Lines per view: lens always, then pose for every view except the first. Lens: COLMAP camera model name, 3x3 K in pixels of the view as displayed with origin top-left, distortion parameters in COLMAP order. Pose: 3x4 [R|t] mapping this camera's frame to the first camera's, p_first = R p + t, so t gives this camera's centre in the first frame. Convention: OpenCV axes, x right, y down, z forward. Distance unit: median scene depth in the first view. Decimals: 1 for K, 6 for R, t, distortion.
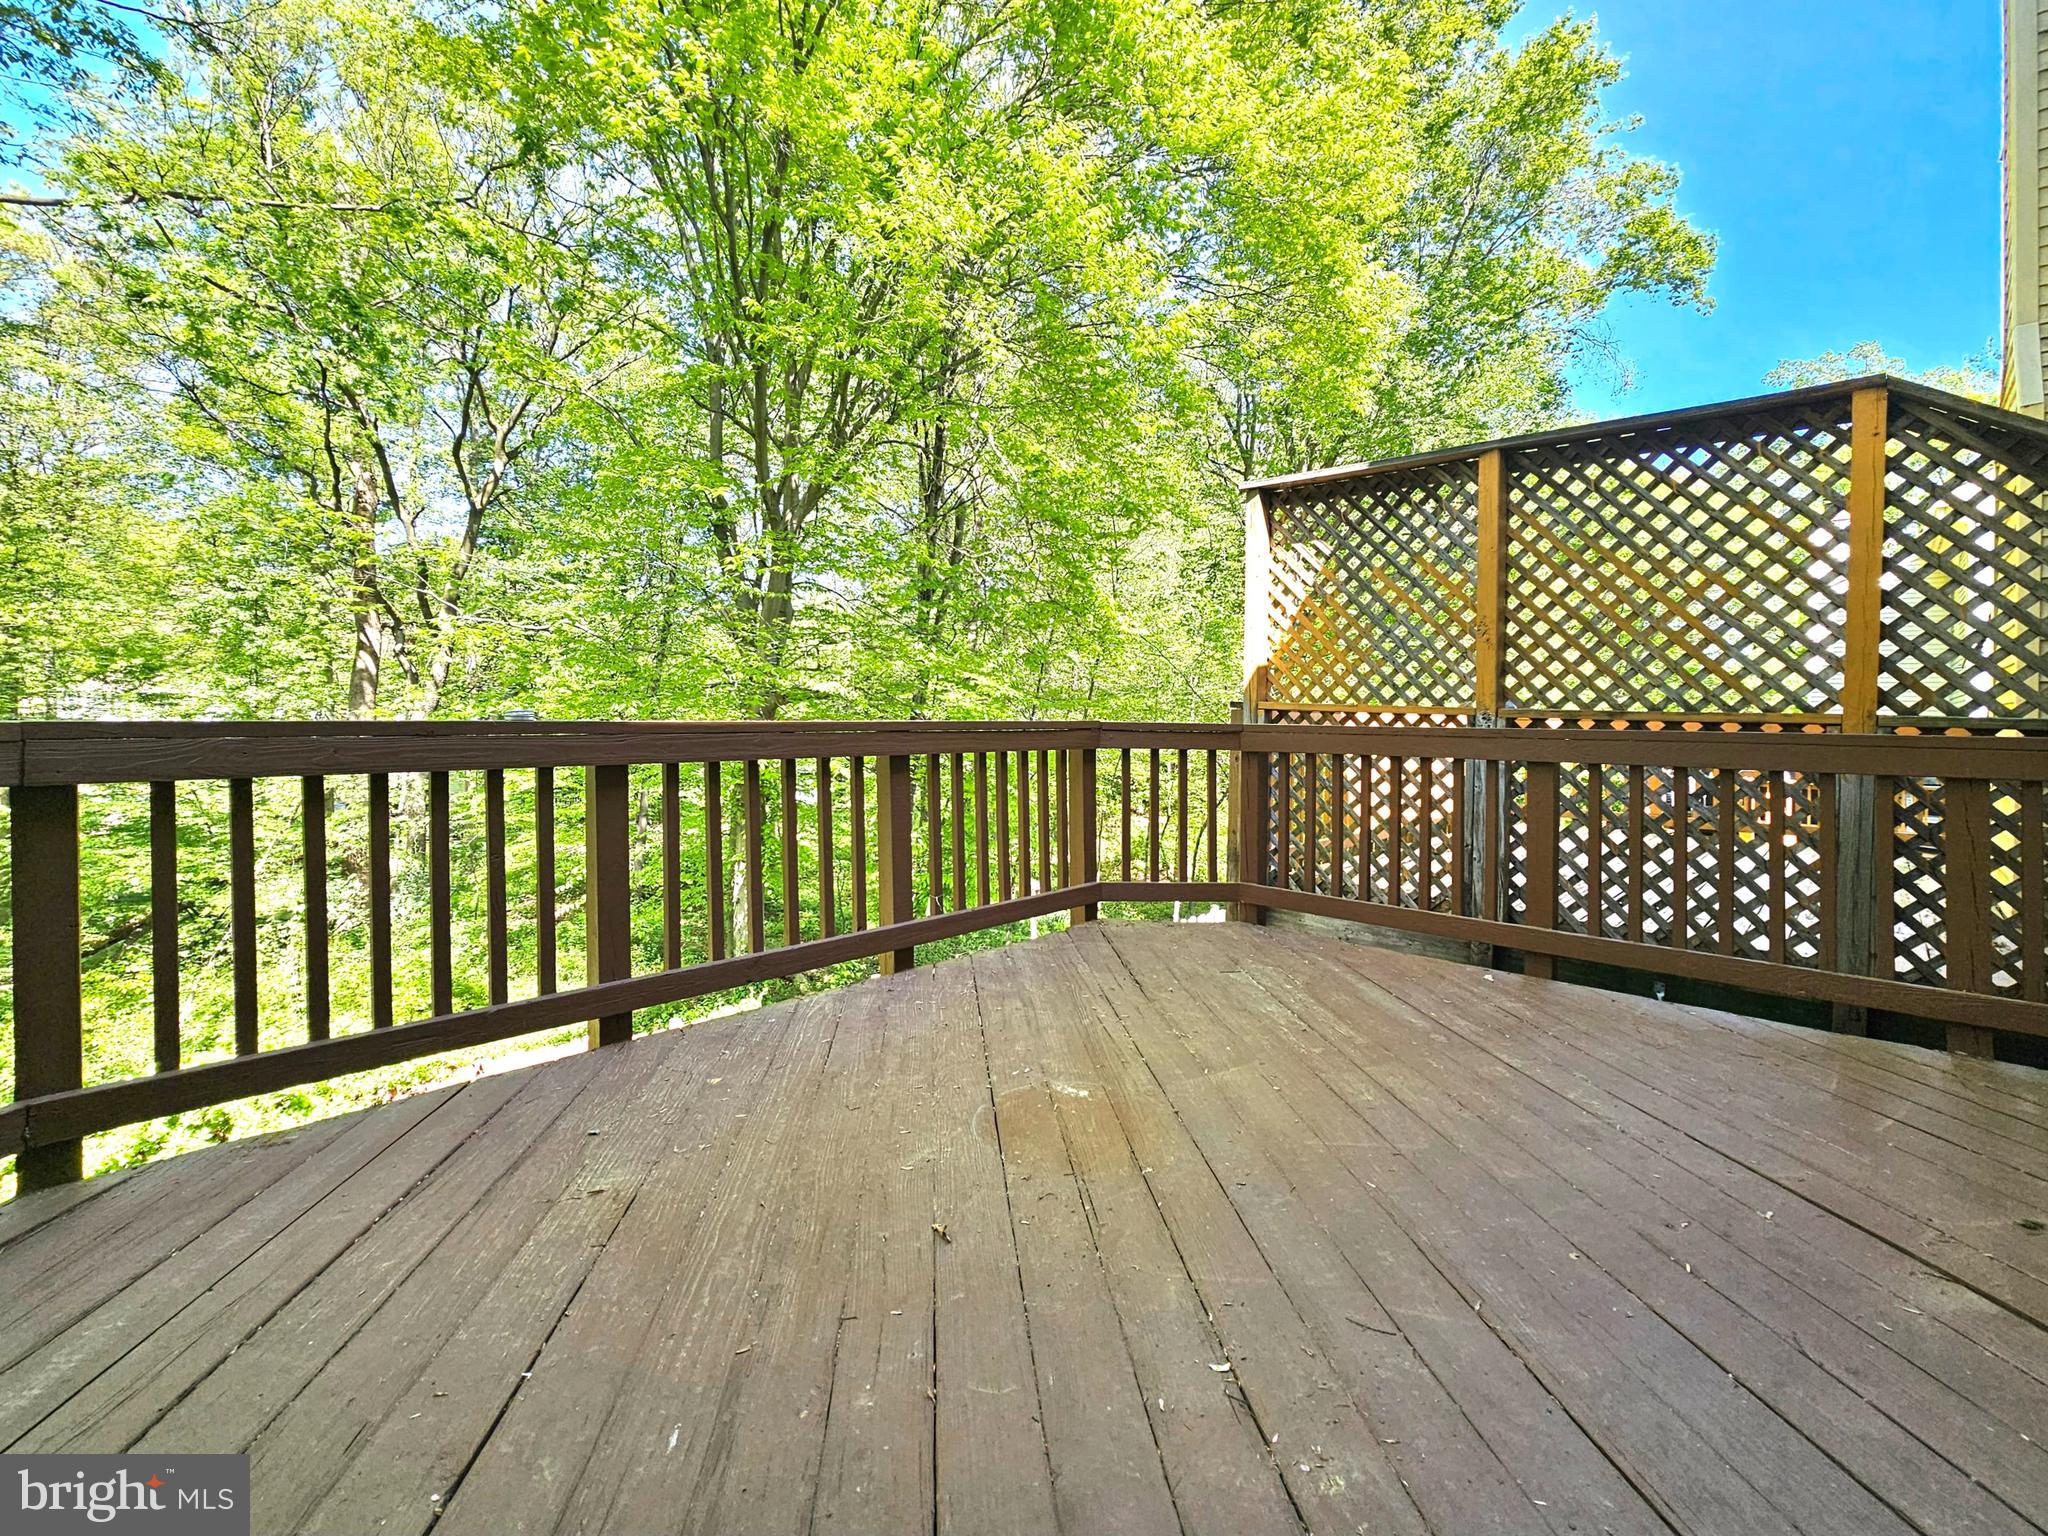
lens RADIAL K [[818.9, 0, 1028.5], [0, 818.9, 732.7], [0, 0, 1]] dist [-0.063955, 0.013522]
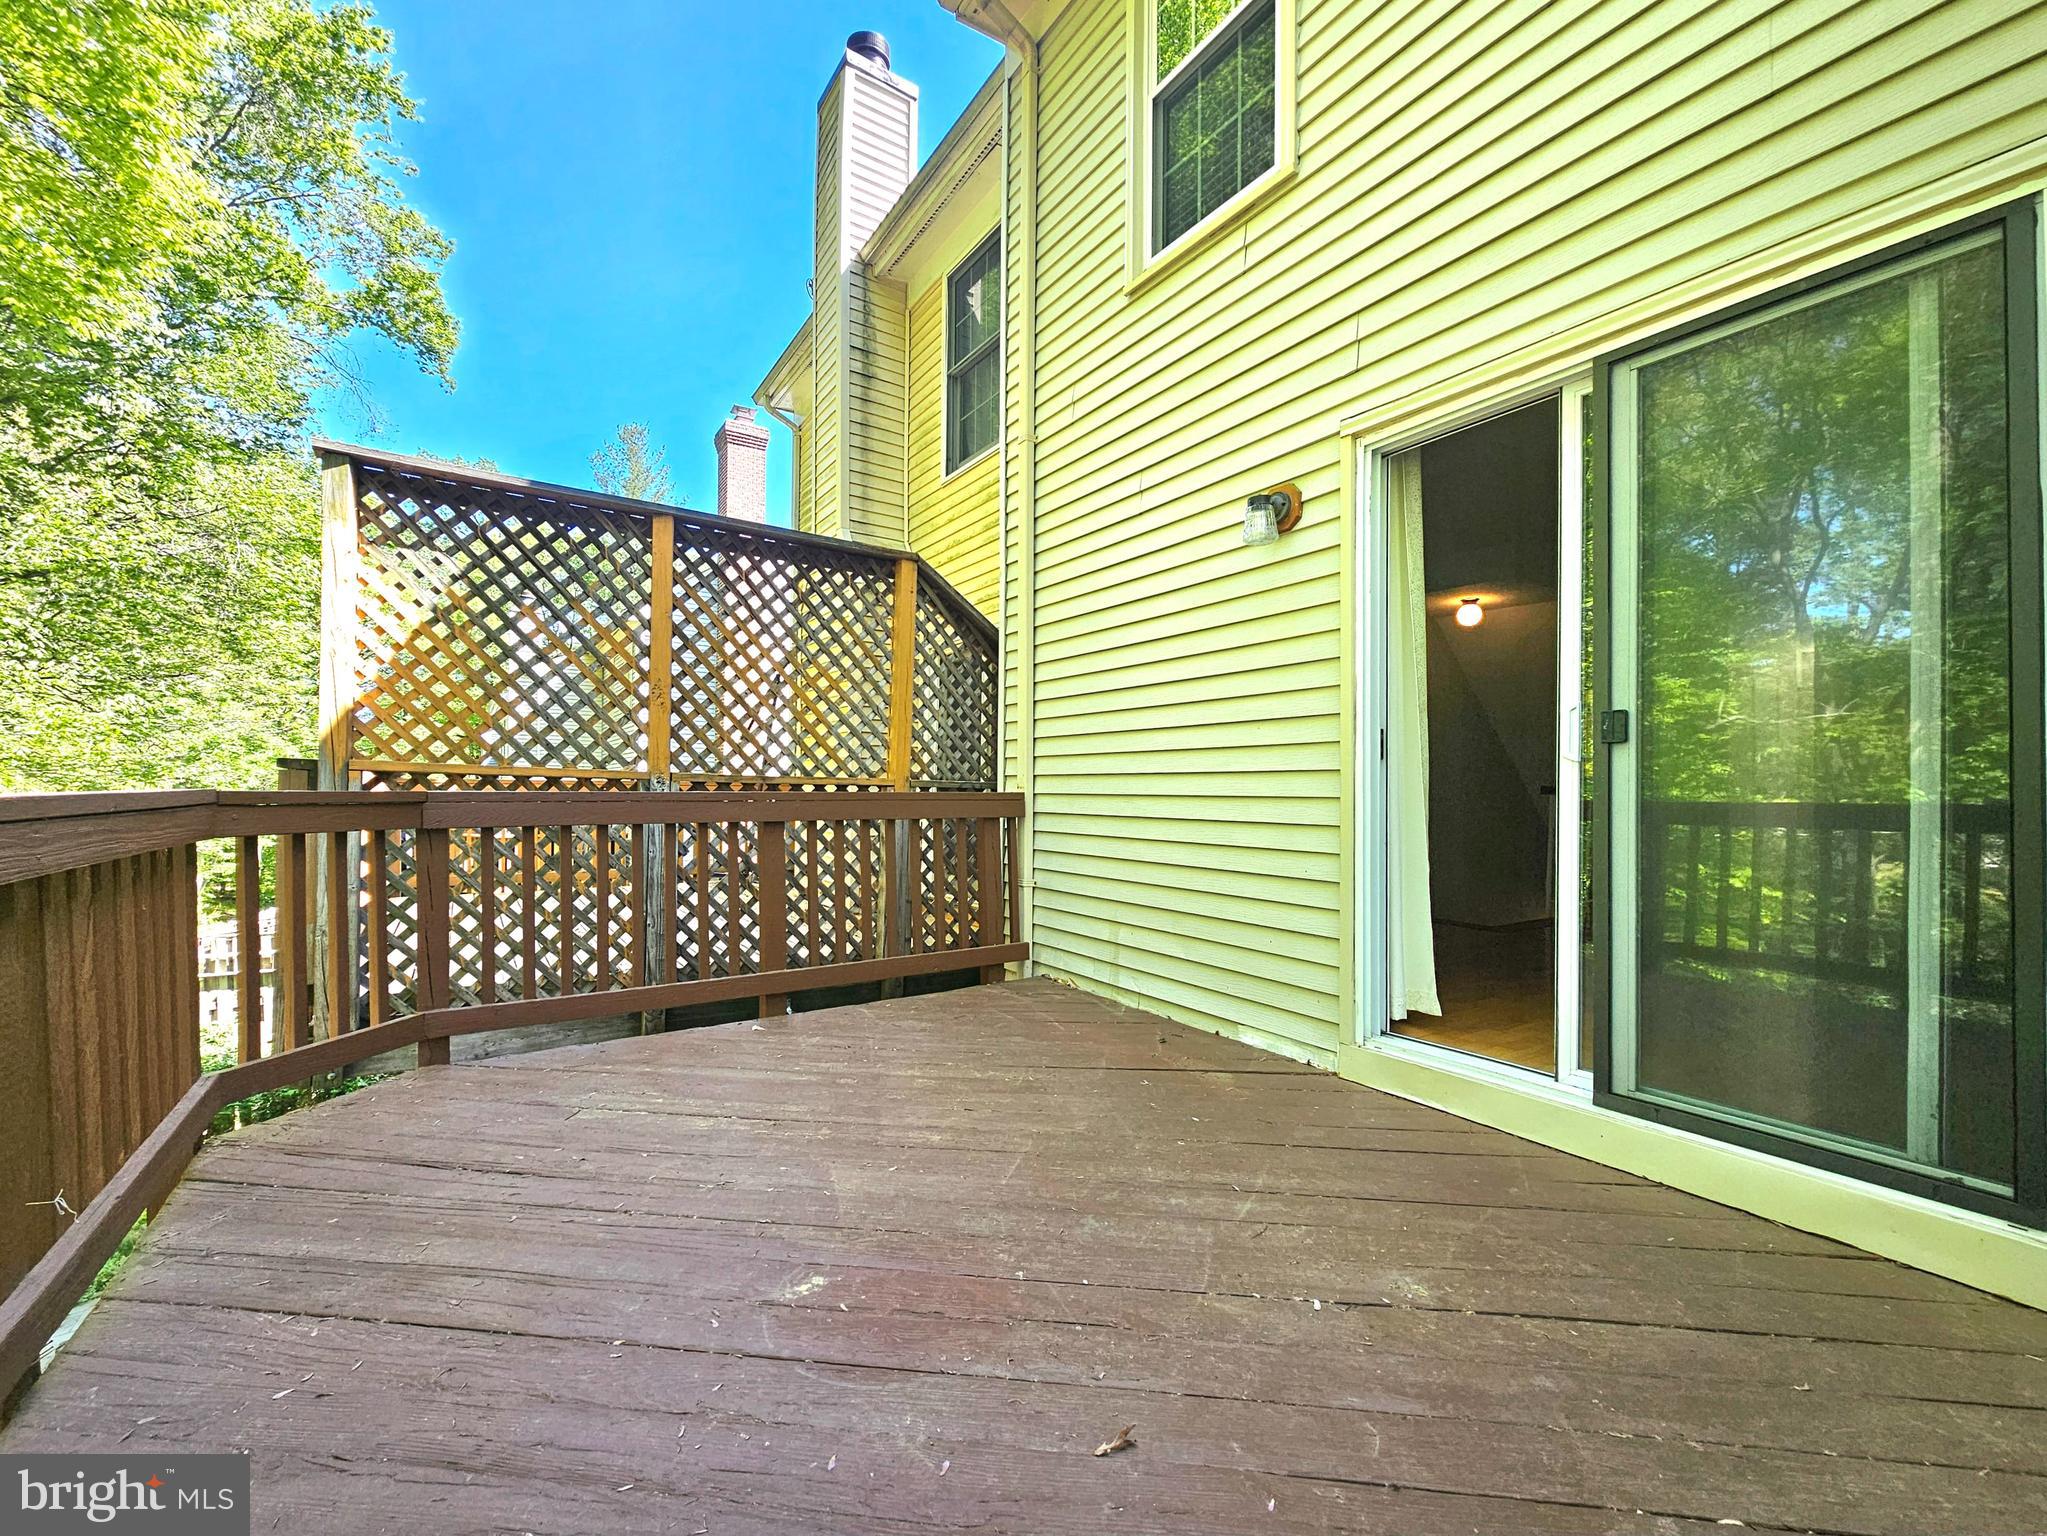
lens RADIAL K [[838.7, 0, 1021.1], [0, 838.7, 788.0], [0, 0, 1]] dist [-0.003181, 0.003312]
pose [[0.246062, -0.013012, 0.969167, -0.336331], [0.008892, 0.999898, 0.011167, -0.018338], [-0.969213, 0.005870, 0.246152, 0.309473]]
